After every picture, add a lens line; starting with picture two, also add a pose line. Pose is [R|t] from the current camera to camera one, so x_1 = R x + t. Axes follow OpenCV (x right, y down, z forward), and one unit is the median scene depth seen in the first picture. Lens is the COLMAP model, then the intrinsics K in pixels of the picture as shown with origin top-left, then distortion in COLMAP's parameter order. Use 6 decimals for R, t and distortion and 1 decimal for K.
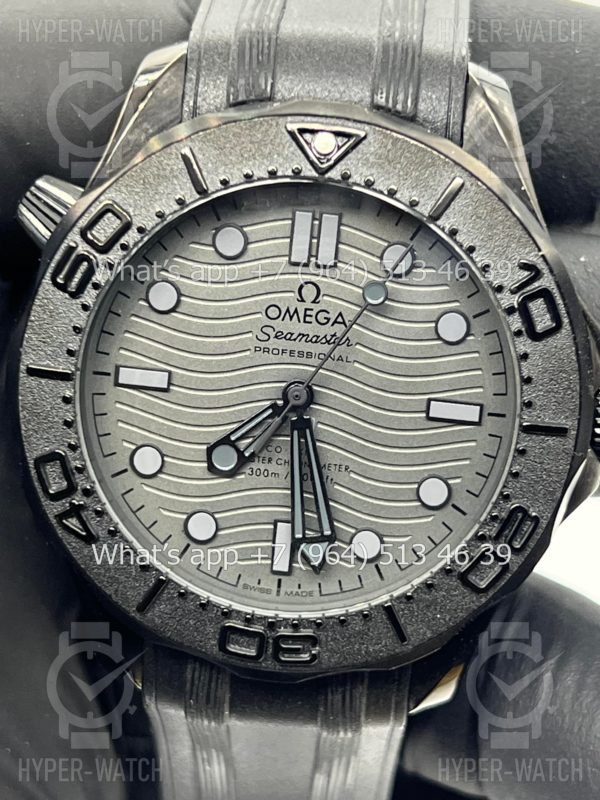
lens RADIAL K [[1787.5, 0, 297.1], [0, 1787.5, 399.1], [0, 0, 1]] dist [0.130846, 0.000000]
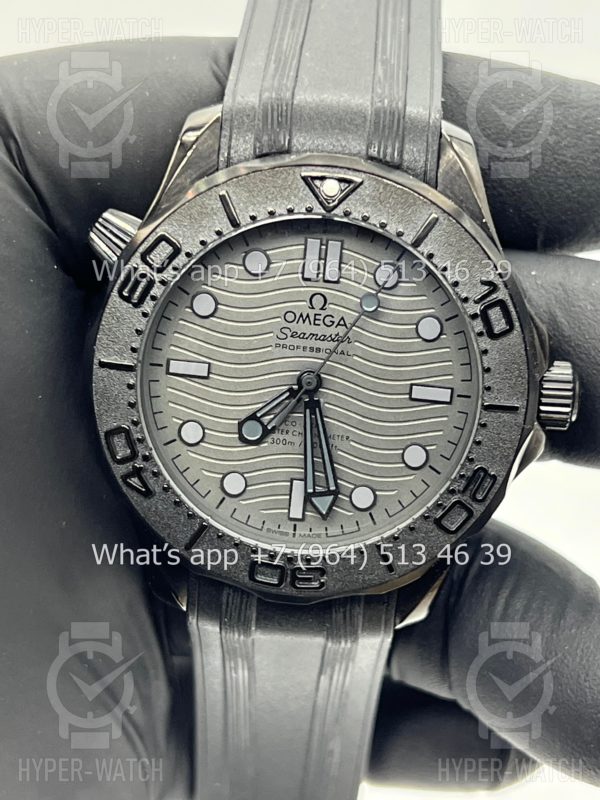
lens RADIAL K [[1787.5, 0, 302.2], [0, 1787.5, 400.7], [0, 0, 1]] dist [0.130846, 0.000000]
pose [[0.999806, -0.003767, 0.019357, -0.029784], [0.003141, 0.999475, 0.032249, -0.029990], [-0.019469, -0.032182, 0.999292, -0.284489]]
